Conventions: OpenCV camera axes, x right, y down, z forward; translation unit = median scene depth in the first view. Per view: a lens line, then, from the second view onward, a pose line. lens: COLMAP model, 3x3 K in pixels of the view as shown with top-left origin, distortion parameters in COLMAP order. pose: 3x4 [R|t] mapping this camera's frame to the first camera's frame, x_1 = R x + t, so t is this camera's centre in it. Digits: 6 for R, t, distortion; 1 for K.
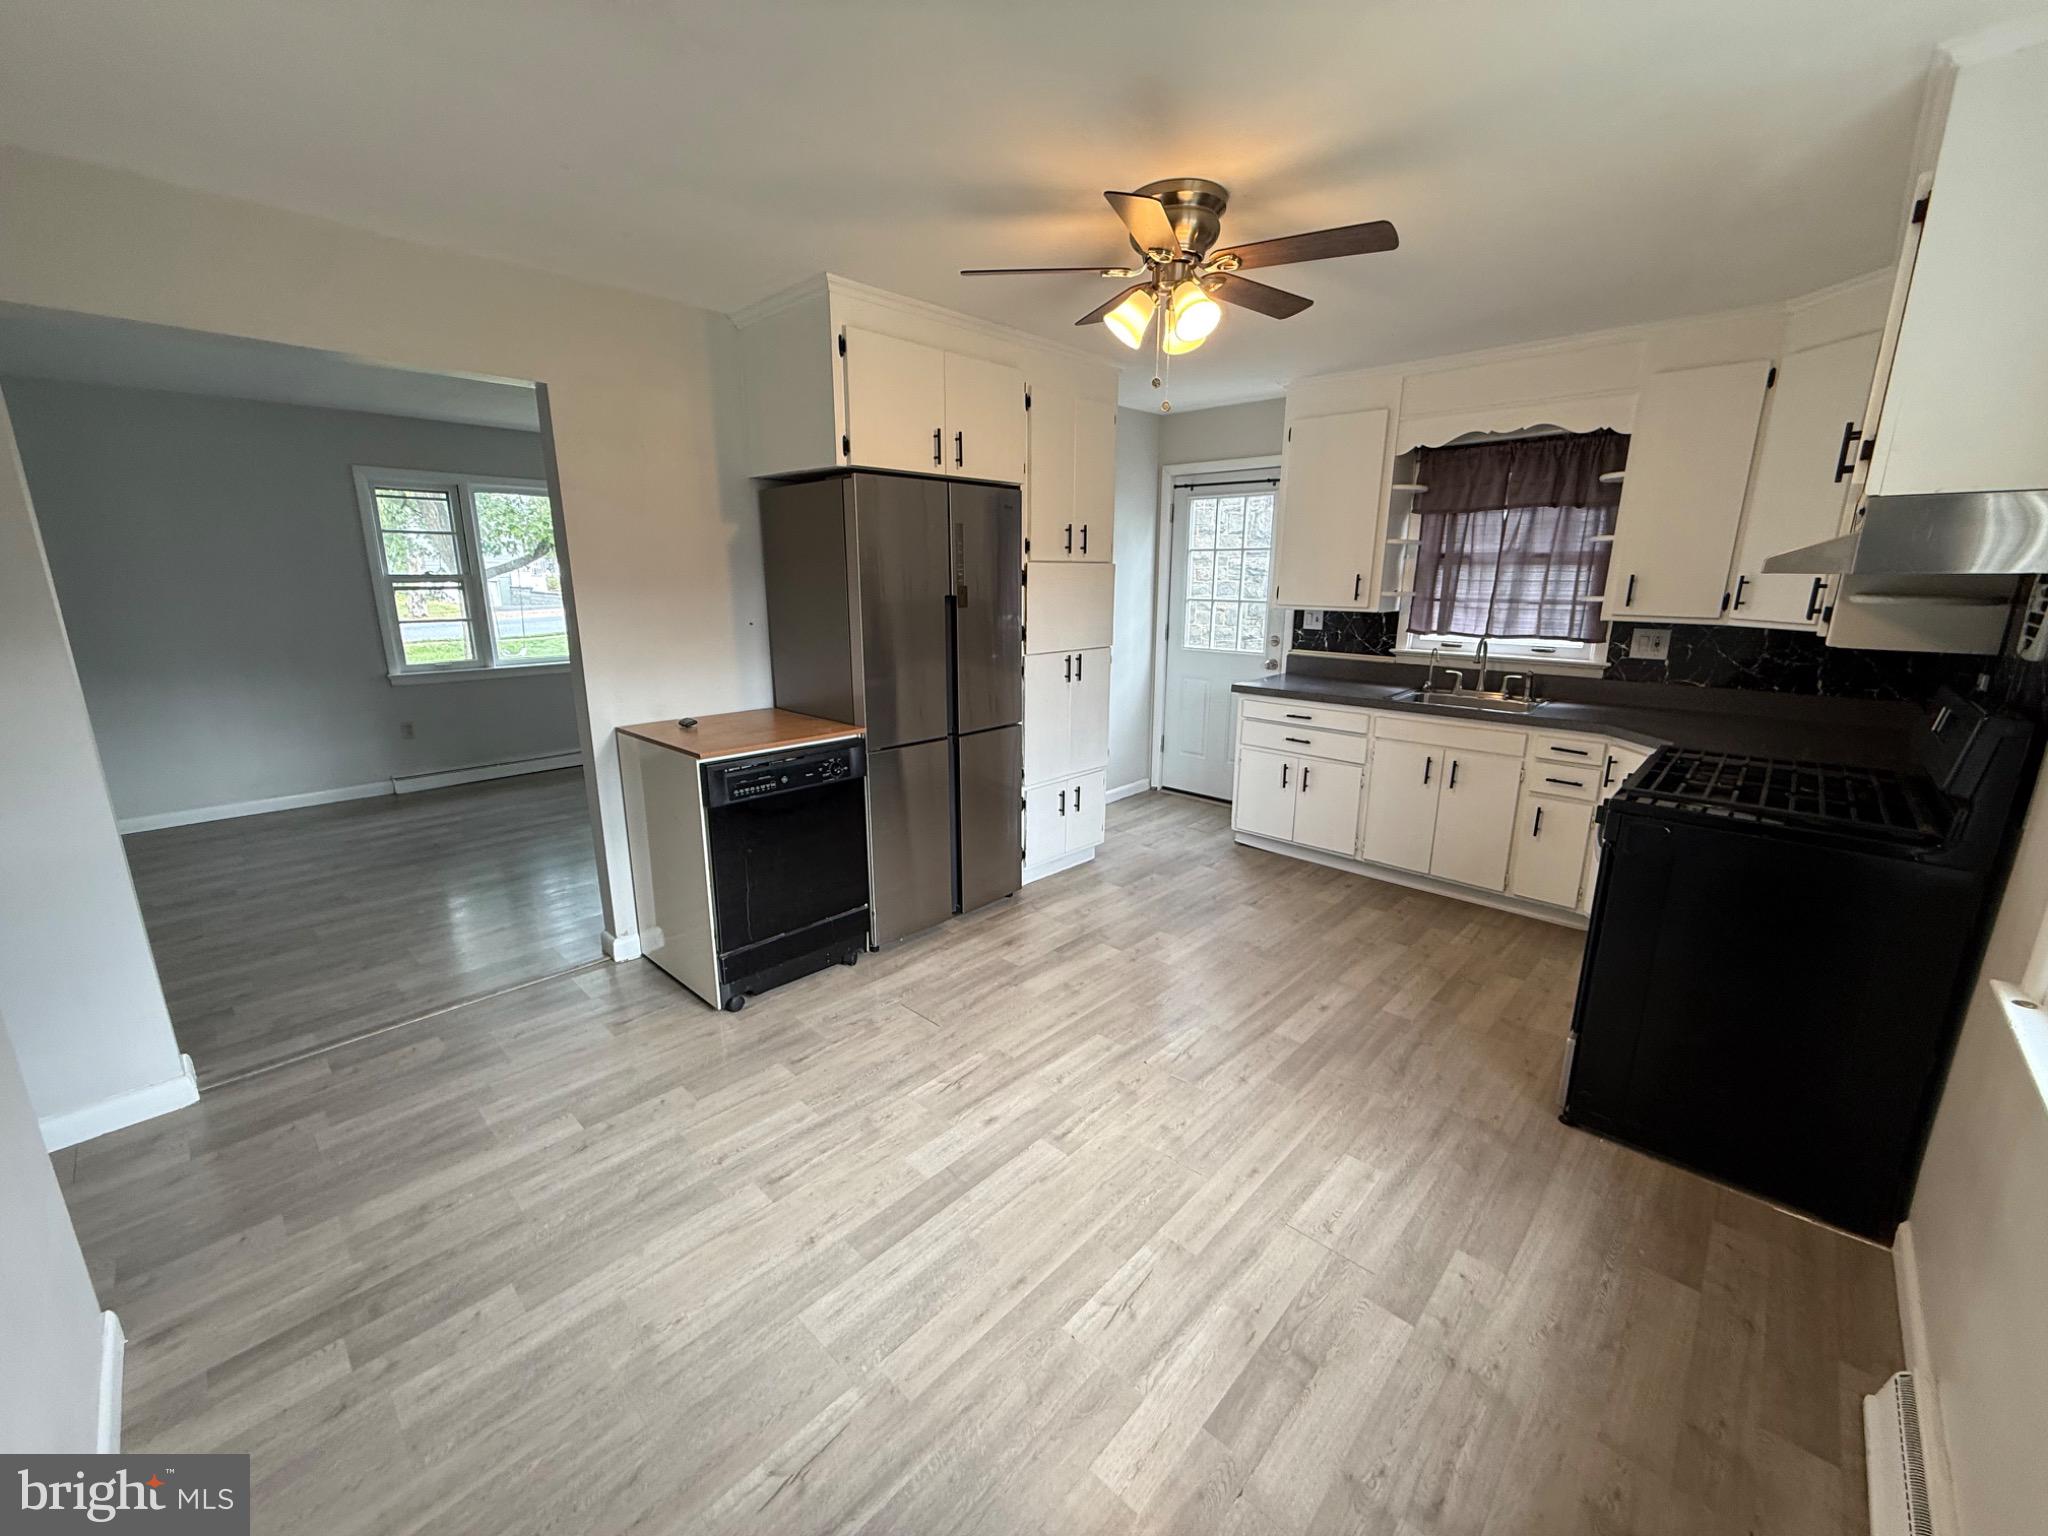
lens RADIAL K [[815.3, 0, 1020.5], [0, 815.3, 766.7], [0, 0, 1]] dist [-0.000083, -0.000163]
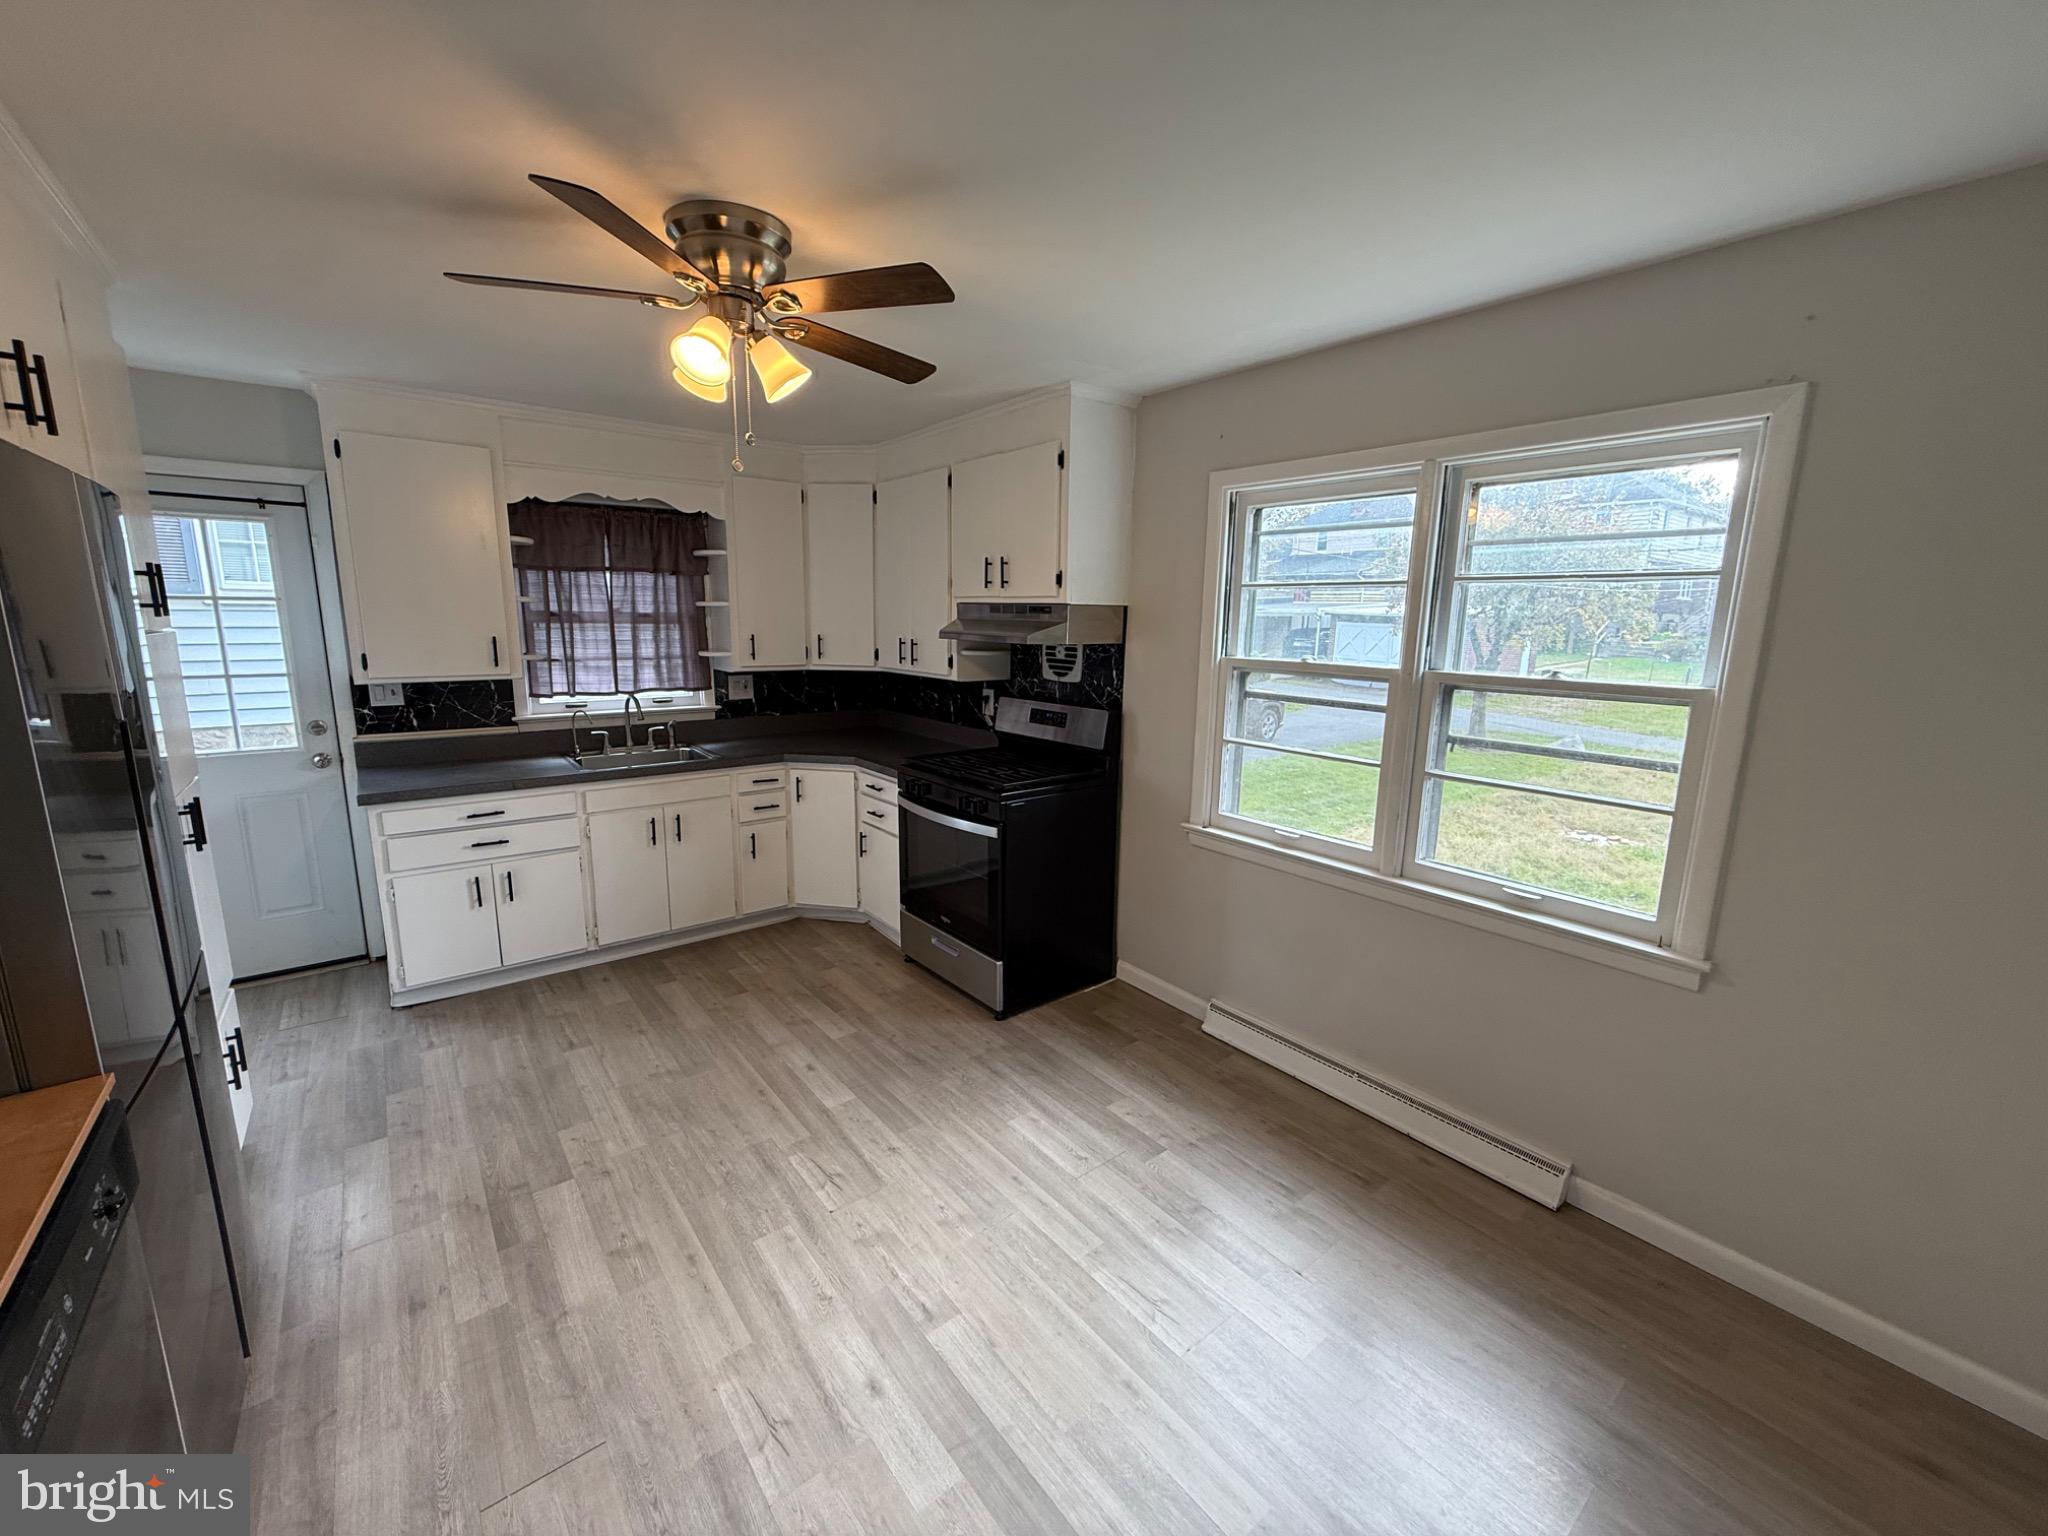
lens RADIAL K [[815.3, 0, 1020.5], [0, 815.3, 766.7], [0, 0, 1]] dist [-0.000083, -0.000163]
pose [[0.137482, -0.184228, 0.973221, -0.468991], [0.217580, 0.964169, 0.151779, -0.149632], [-0.966311, 0.190887, 0.172640, 0.455180]]
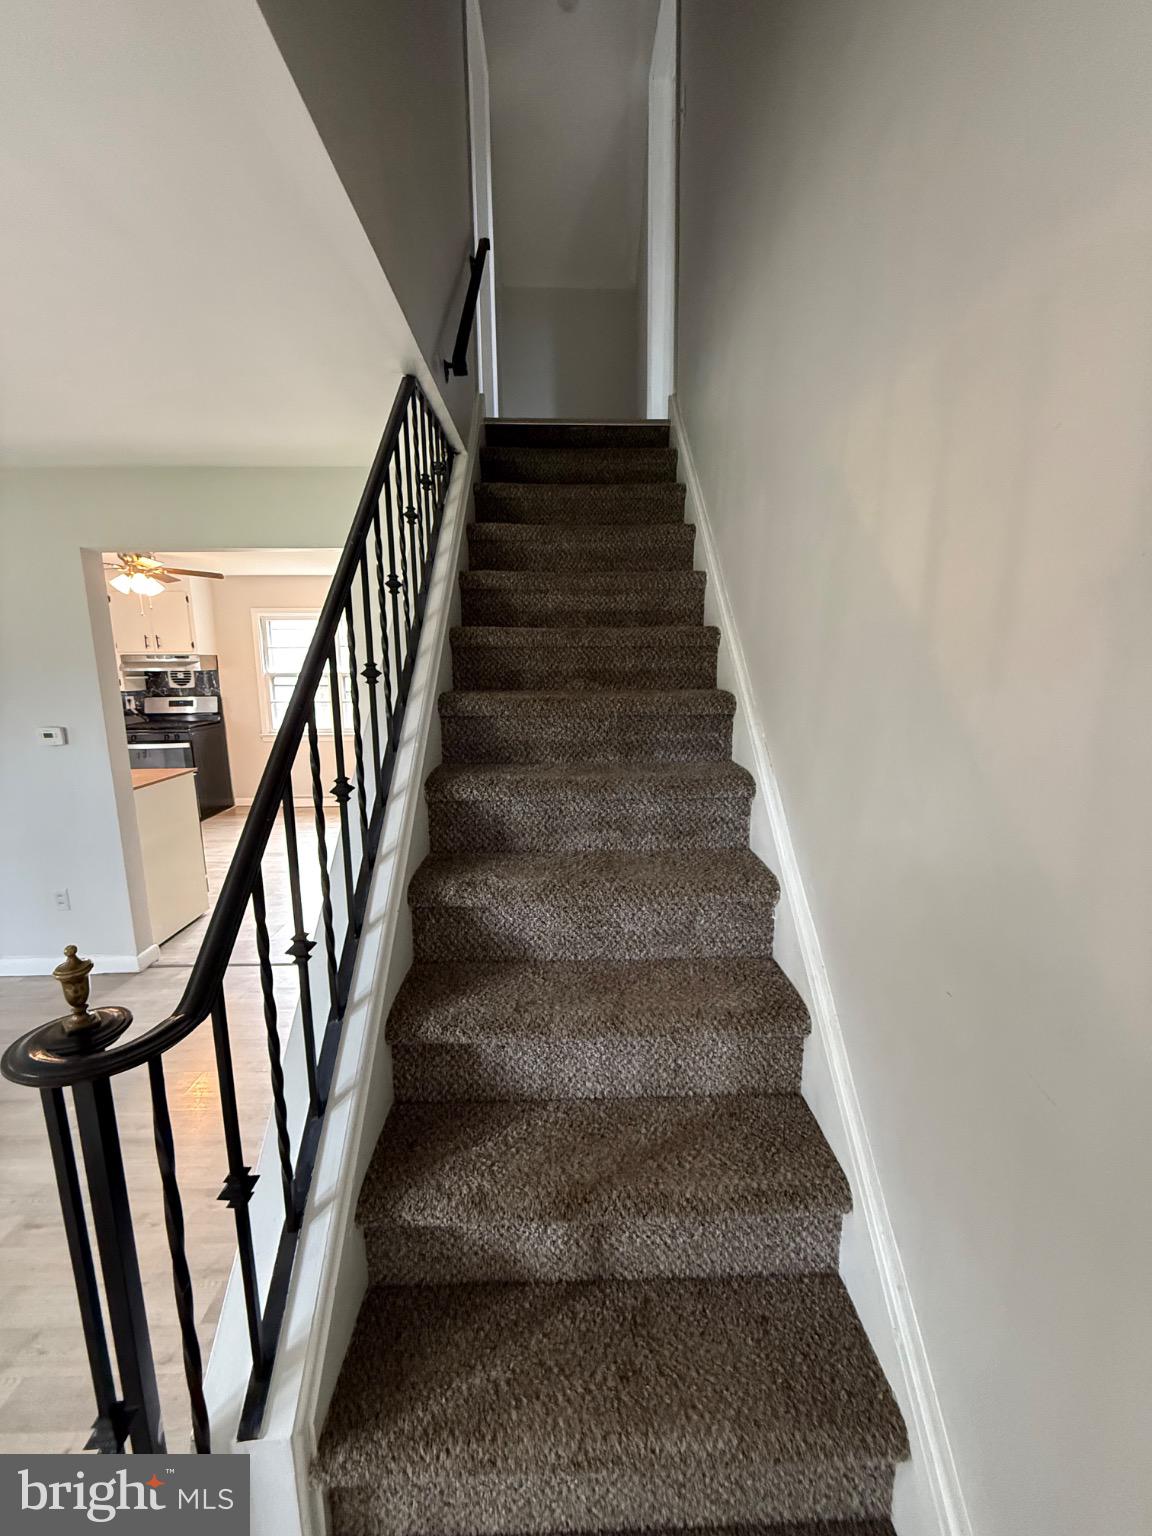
lens RADIAL K [[612.3, 0, 576.0], [0, 612.3, 768.0], [0, 0, 1]] dist [0.008950, 0.000077]
pose [[-0.704399, -0.124164, 0.698860, -1.699712], [0.169690, 0.926575, 0.335655, -0.296378], [-0.689222, 0.355025, -0.631609, 1.069630]]
